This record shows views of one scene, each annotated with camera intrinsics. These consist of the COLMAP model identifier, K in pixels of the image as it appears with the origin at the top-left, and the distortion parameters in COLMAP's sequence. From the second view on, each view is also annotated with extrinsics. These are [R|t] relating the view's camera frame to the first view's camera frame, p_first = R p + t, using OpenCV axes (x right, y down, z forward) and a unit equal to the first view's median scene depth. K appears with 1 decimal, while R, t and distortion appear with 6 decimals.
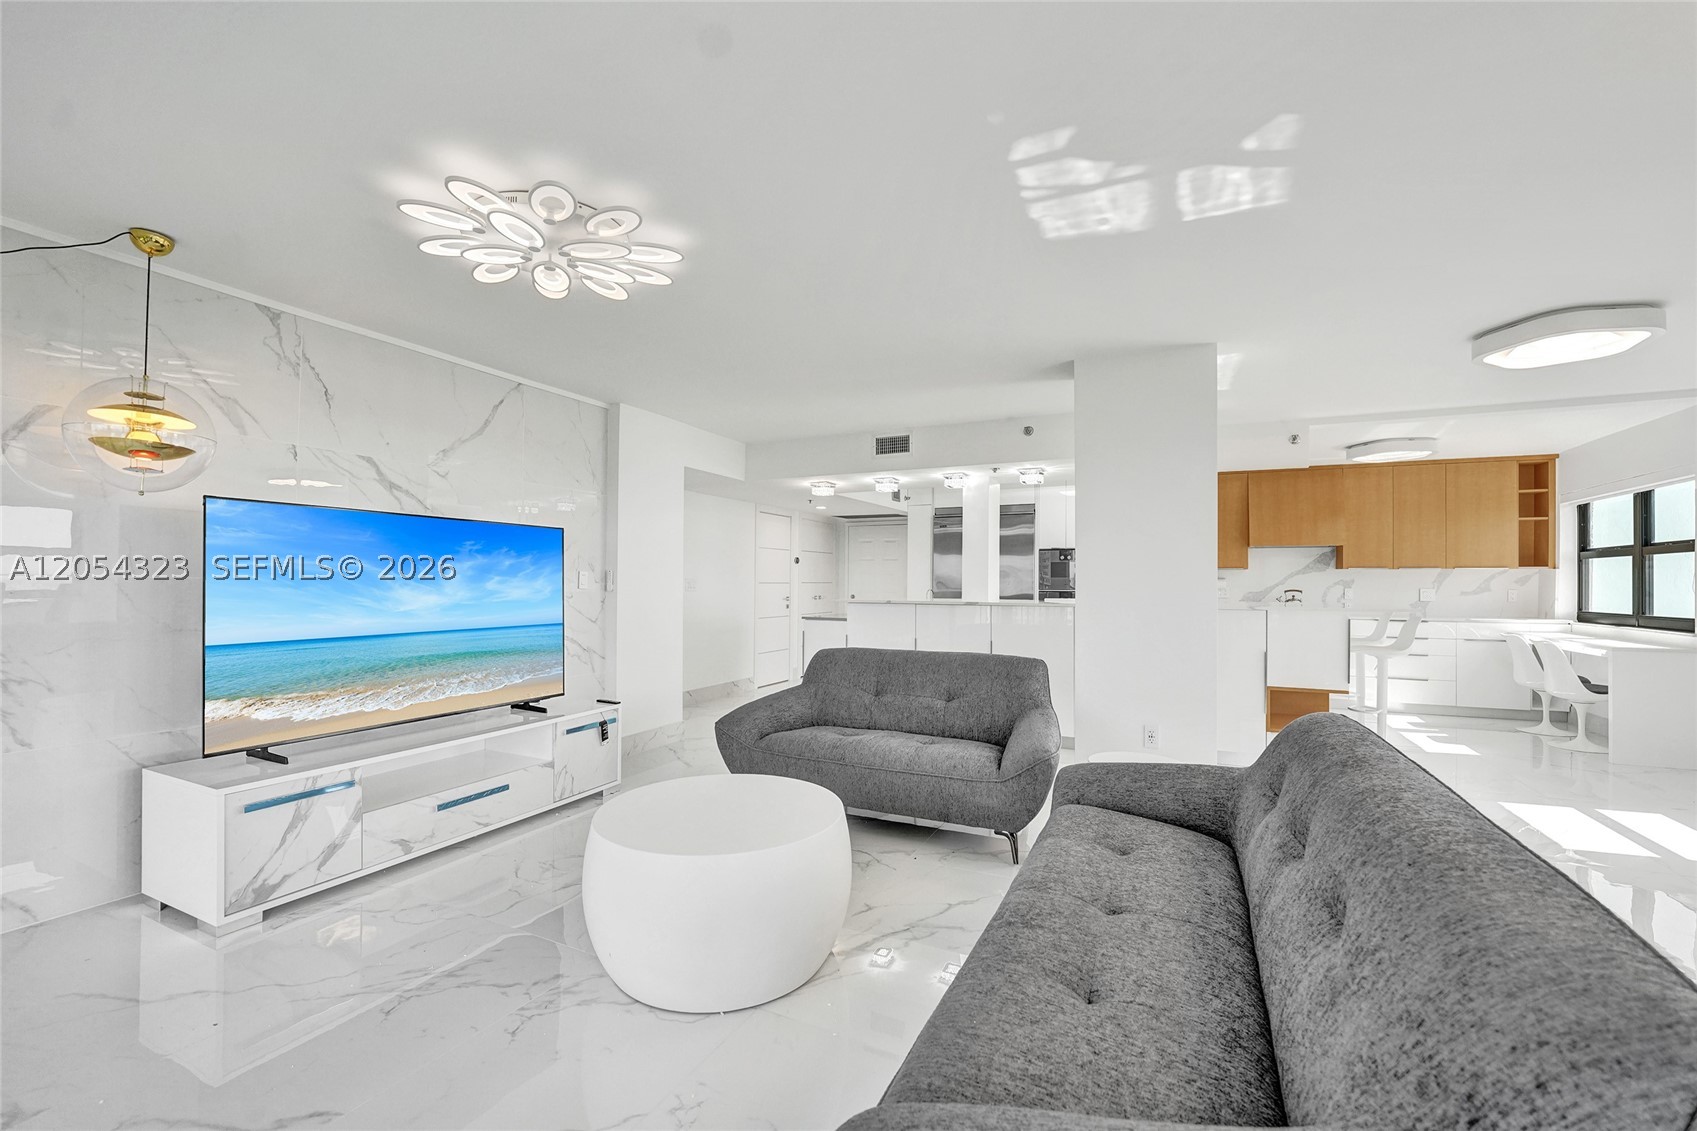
lens RADIAL K [[714.9, 0, 839.3], [0, 714.9, 571.7], [0, 0, 1]] dist [-0.027743, 0.000112]
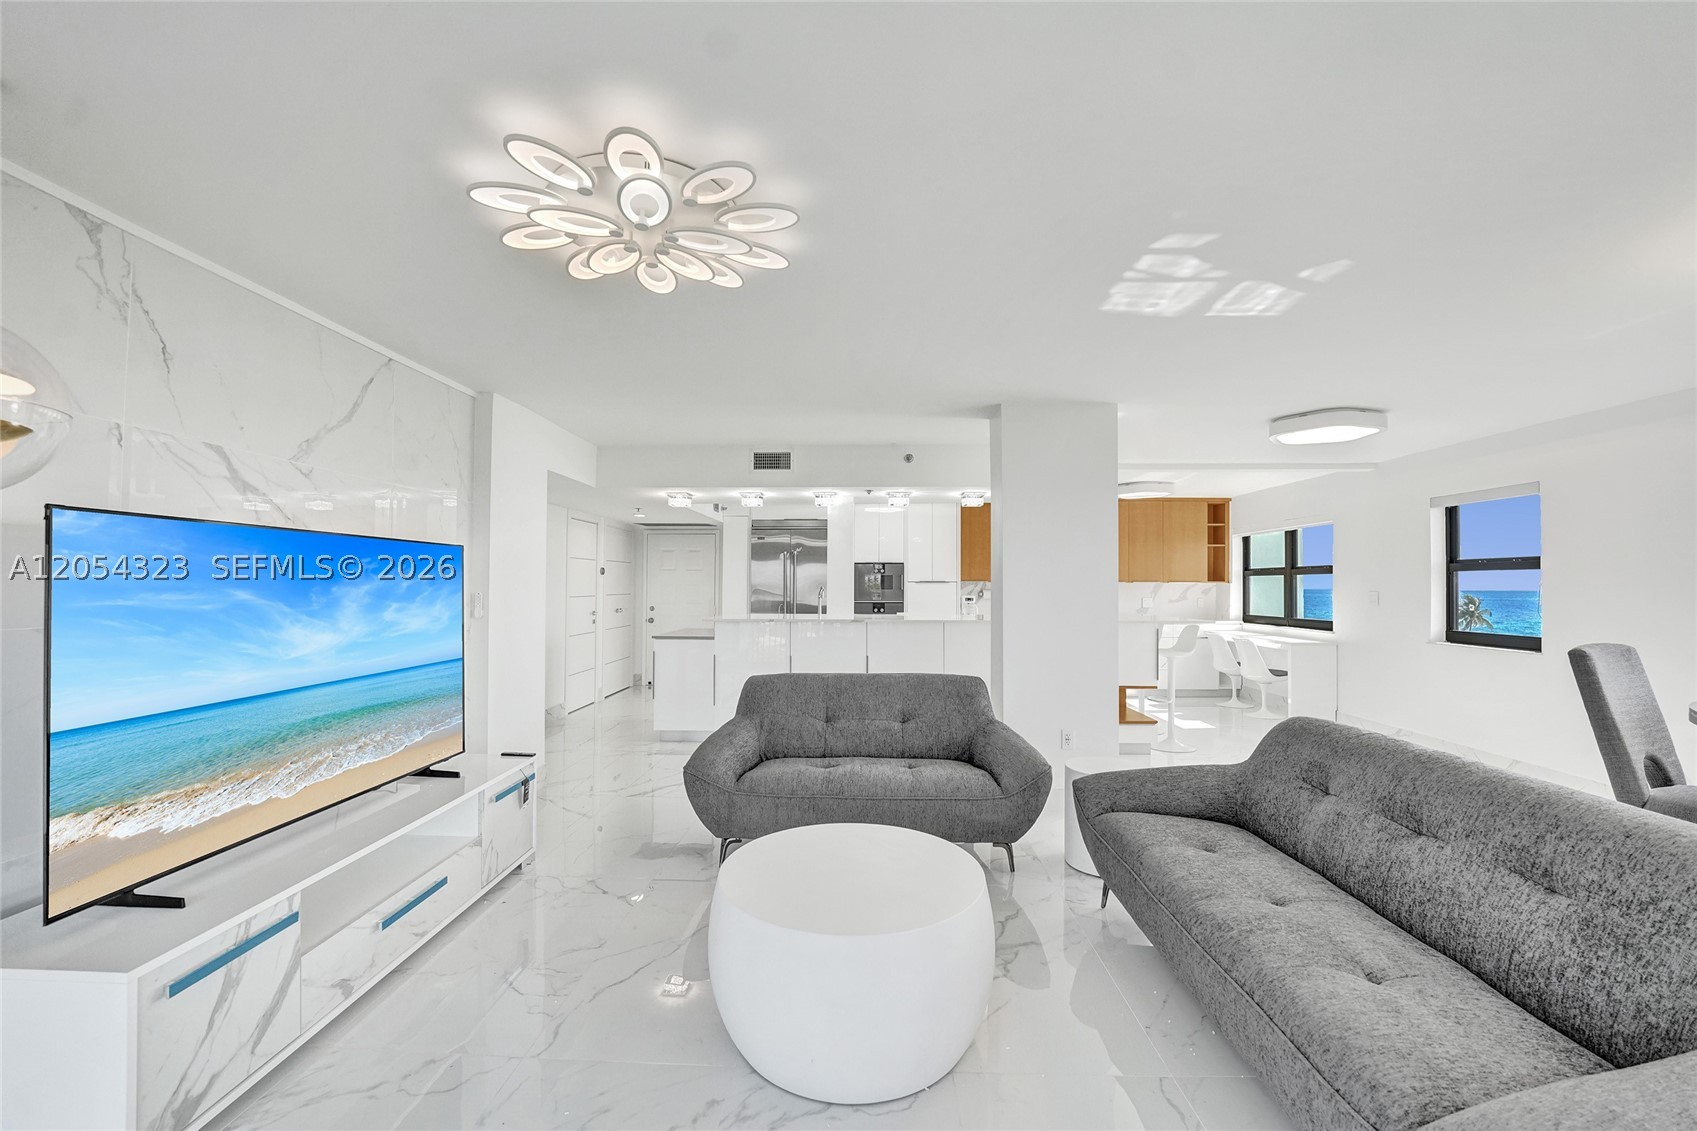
lens RADIAL K [[704.0, 0, 843.4], [0, 704.0, 542.0], [0, 0, 1]] dist [-0.031891, -0.004638]
pose [[0.914635, 0.022896, 0.403631, -0.353229], [-0.004199, 0.998879, -0.047146, -0.029841], [-0.404258, 0.041427, 0.913706, 0.108736]]
